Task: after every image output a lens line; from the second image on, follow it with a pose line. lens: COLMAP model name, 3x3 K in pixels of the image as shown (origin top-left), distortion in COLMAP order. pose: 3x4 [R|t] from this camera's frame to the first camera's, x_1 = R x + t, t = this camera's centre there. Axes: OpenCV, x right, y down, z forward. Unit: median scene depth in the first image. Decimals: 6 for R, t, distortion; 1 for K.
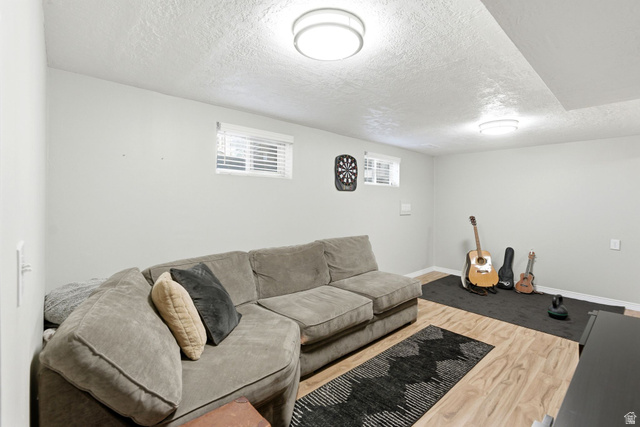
lens RADIAL K [[289.0, 0, 321.3], [0, 289.0, 204.6], [0, 0, 1]] dist [0.000334, 0.000220]
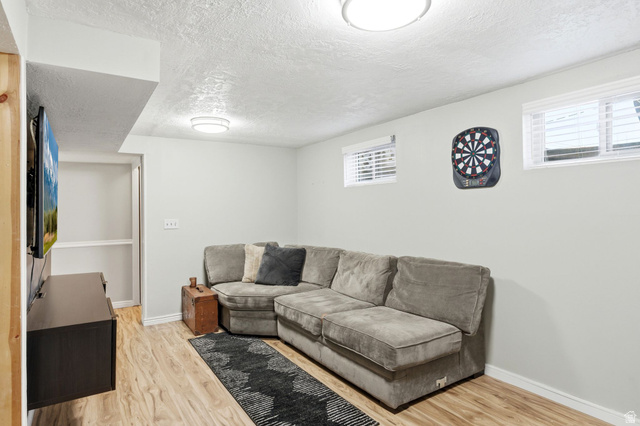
lens RADIAL K [[359.8, 0, 320.0], [0, 359.8, 213.0], [0, 0, 1]] dist [0.001219, -0.000371]
pose [[-0.144794, 0.002301, -0.989459, 0.956423], [-0.001192, 0.999996, 0.002500, 0.003410], [0.989461, 0.001542, -0.144790, 0.867481]]
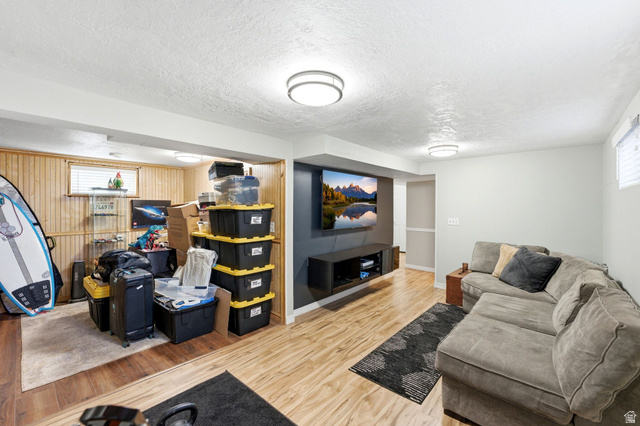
lens RADIAL K [[263.0, 0, 319.4], [0, 263.0, 204.8], [0, 0, 1]] dist [0.000532, 0.000064]
pose [[-0.994328, -0.010090, -0.105878, 0.594784], [-0.010302, 0.999946, 0.001454, -0.032815], [0.105858, 0.002537, -0.994378, 1.382872]]
